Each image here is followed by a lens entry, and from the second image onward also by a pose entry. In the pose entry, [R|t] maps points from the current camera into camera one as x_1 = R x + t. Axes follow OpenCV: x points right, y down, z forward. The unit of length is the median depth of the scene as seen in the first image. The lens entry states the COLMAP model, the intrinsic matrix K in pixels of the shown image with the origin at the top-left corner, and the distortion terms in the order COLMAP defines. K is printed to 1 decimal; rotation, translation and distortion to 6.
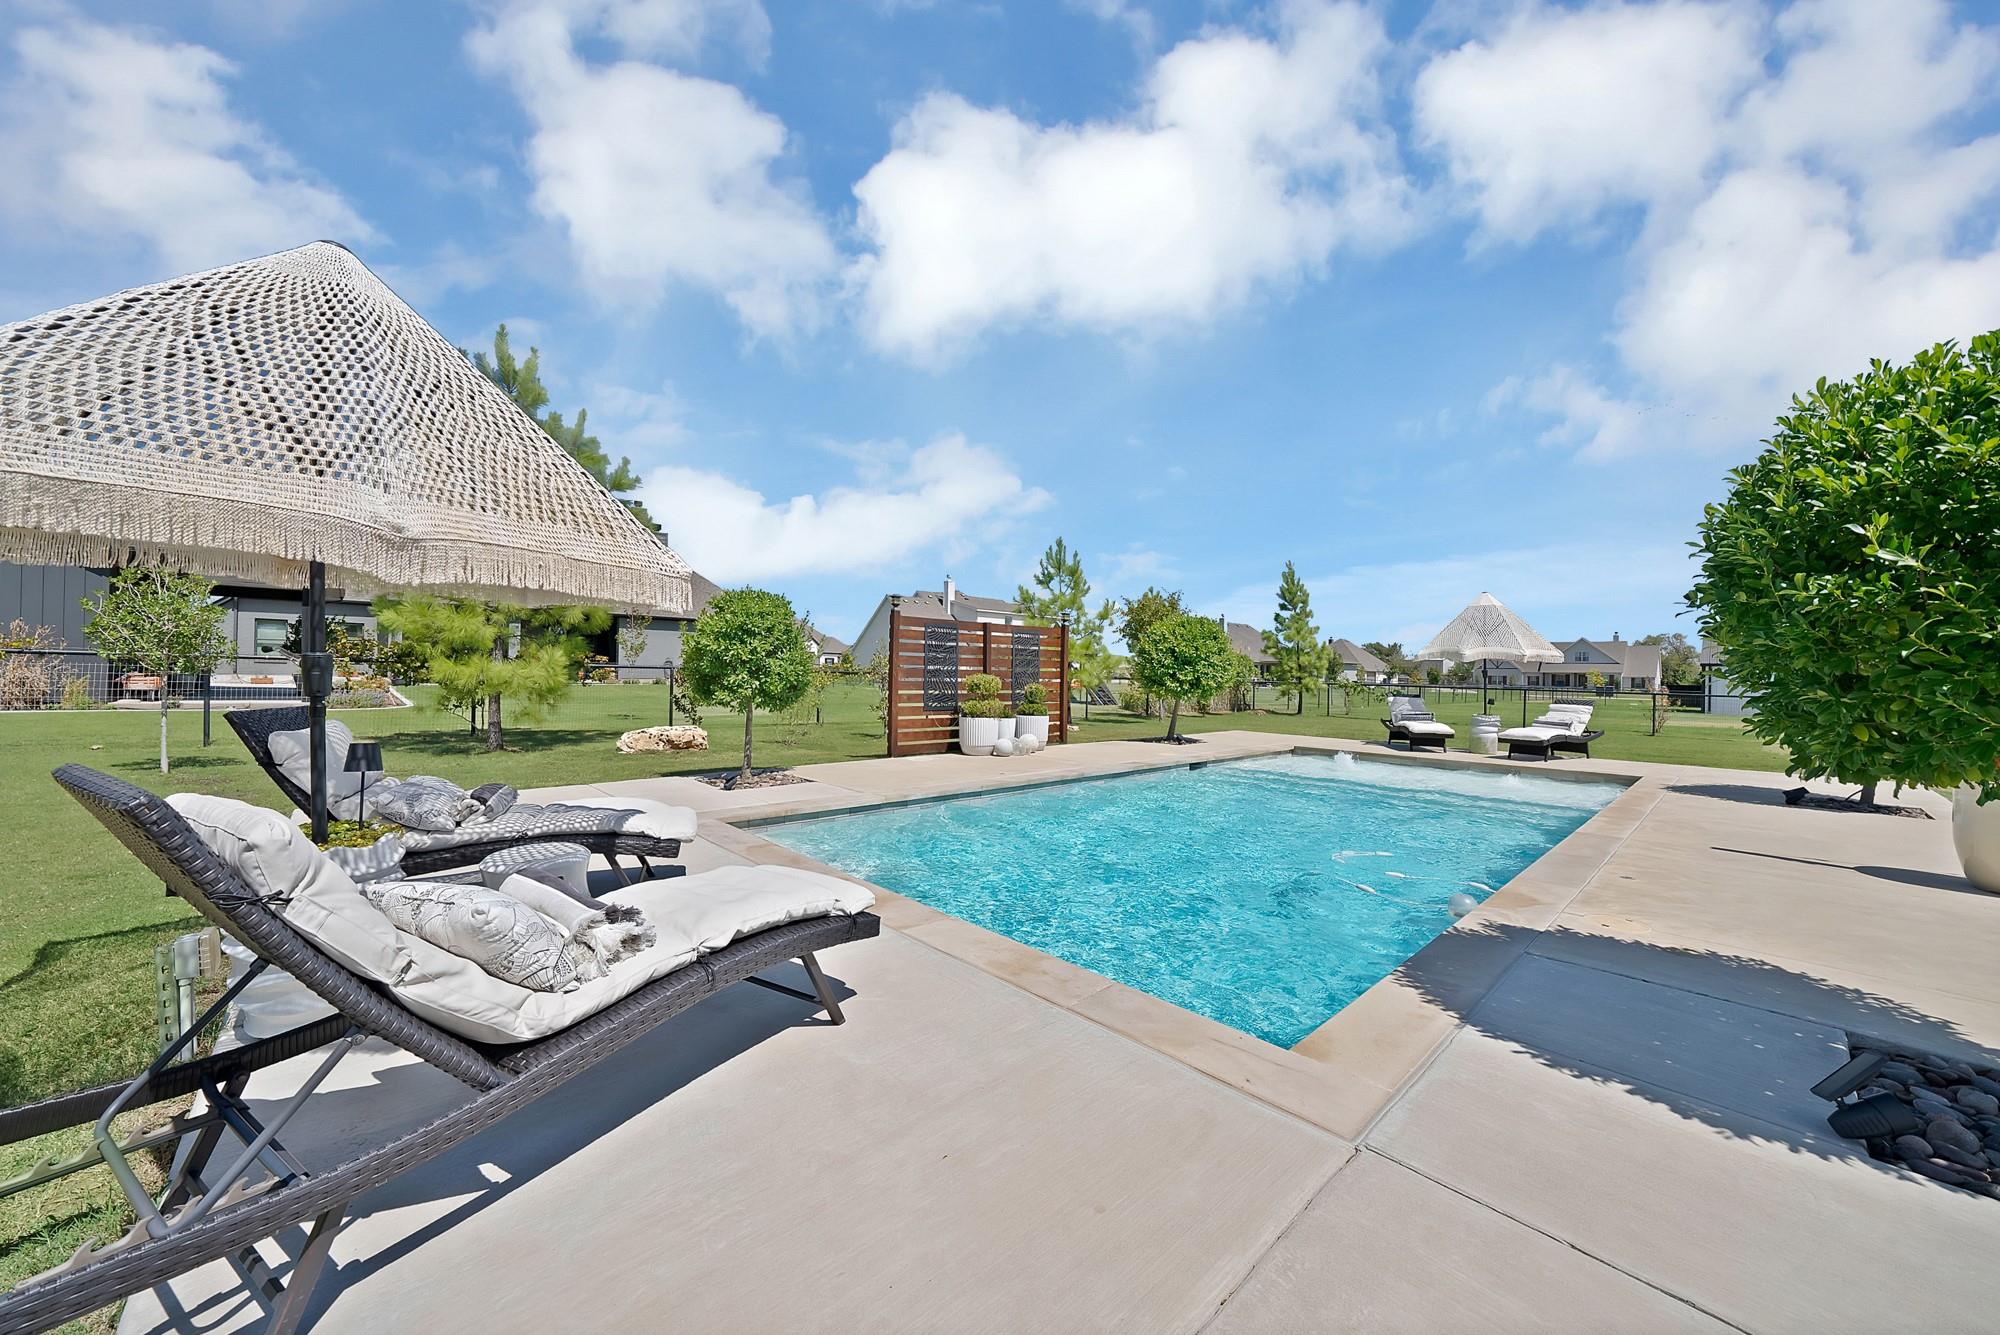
lens RADIAL K [[733.5, 0, 985.9], [0, 733.5, 671.8], [0, 0, 1]] dist [-0.015410, 0.000382]
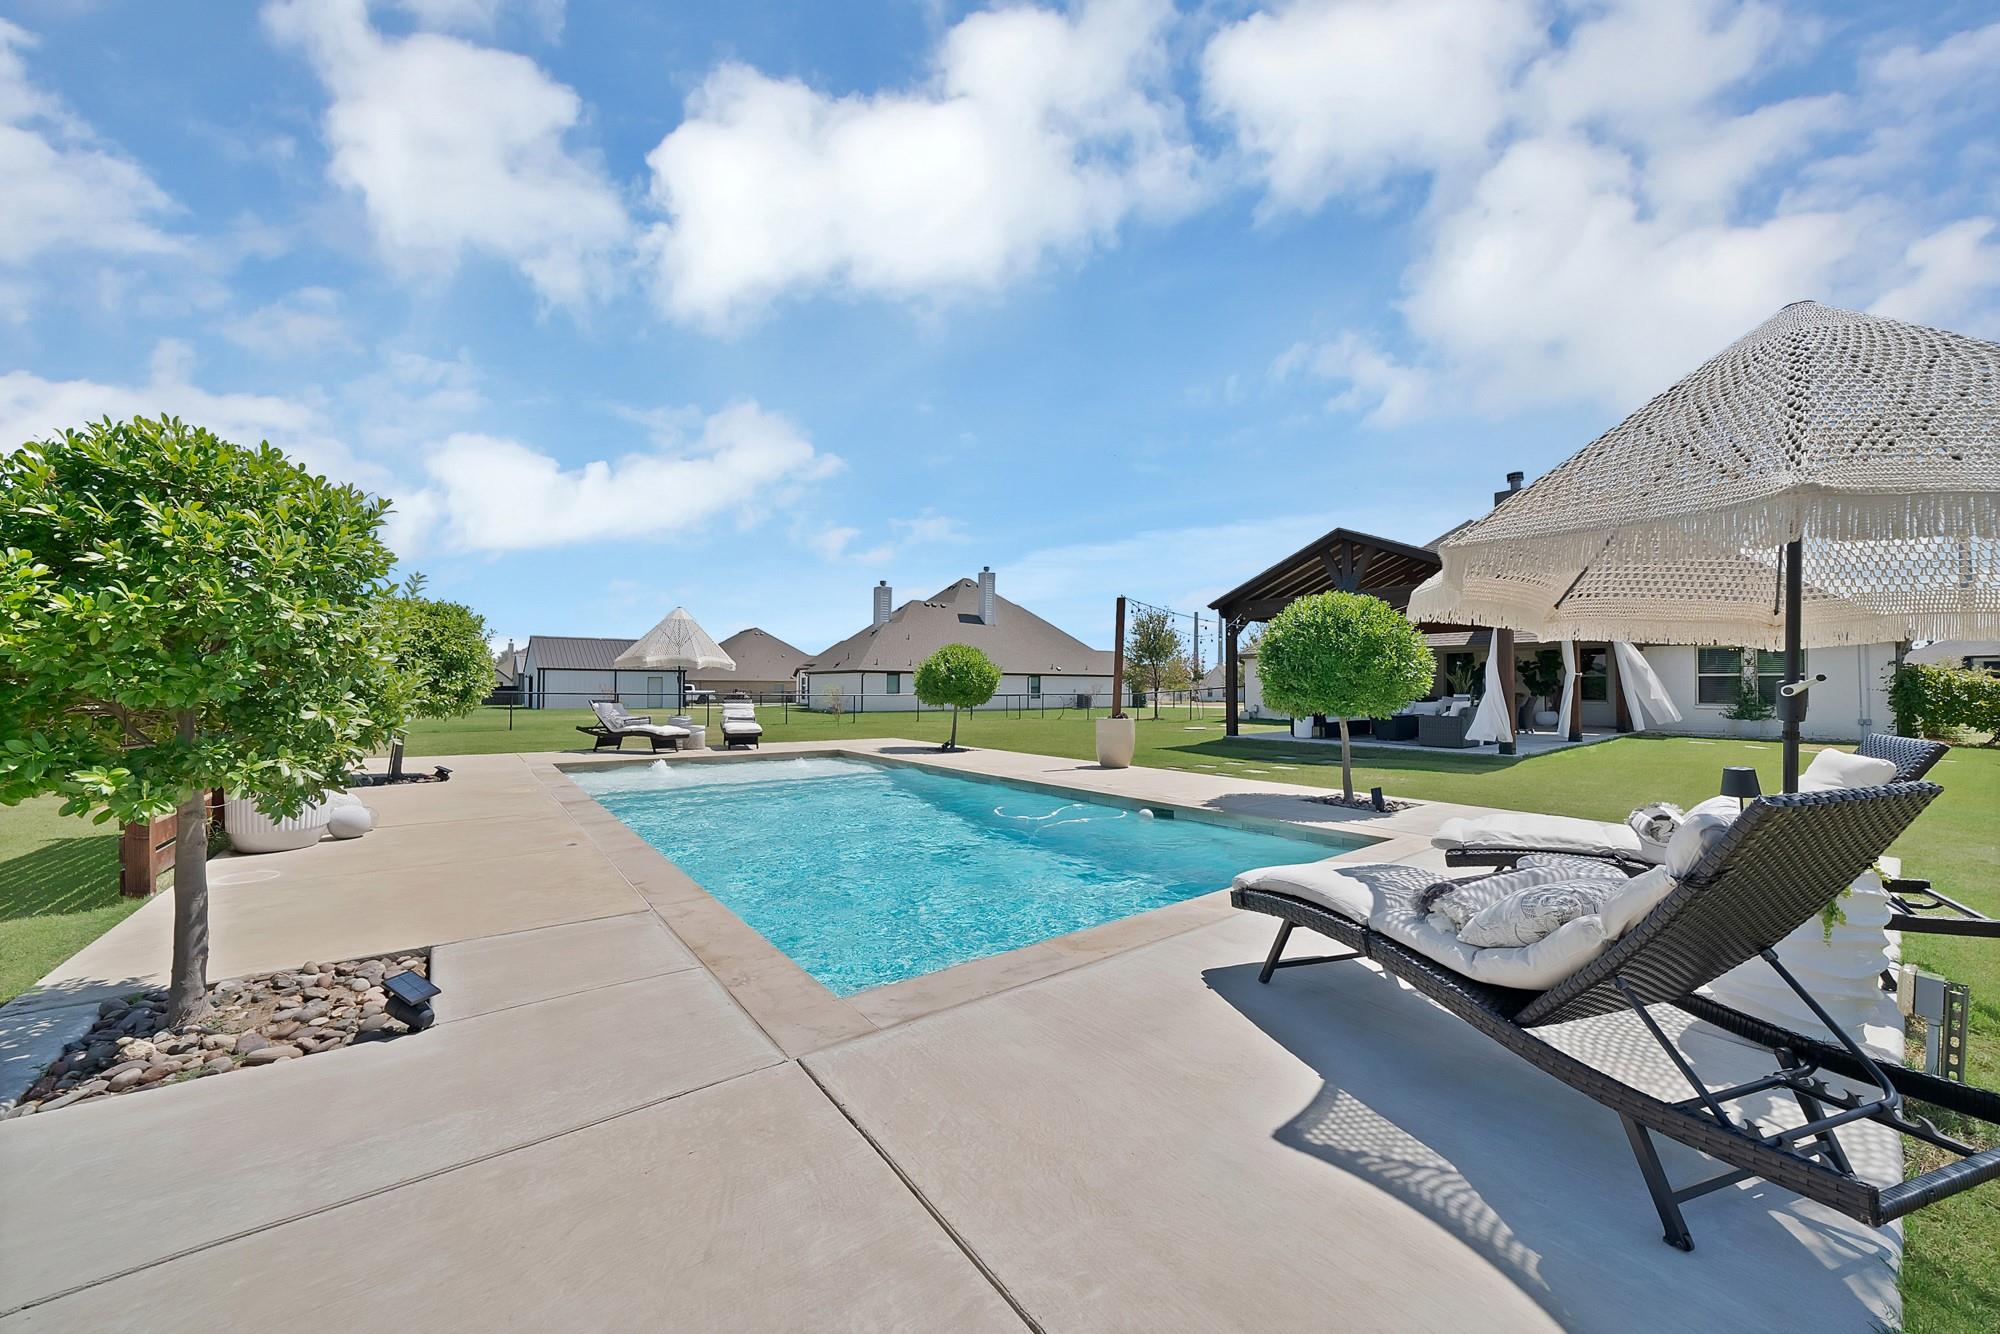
lens RADIAL K [[733.5, 0, 1003.0], [0, 733.5, 672.1], [0, 0, 1]] dist [-0.015410, 0.000382]
pose [[0.999948, -0.001633, 0.010043, 0.301968], [0.001625, 0.999998, 0.000731, 0.050081], [-0.010044, -0.000715, 0.999949, -0.012378]]
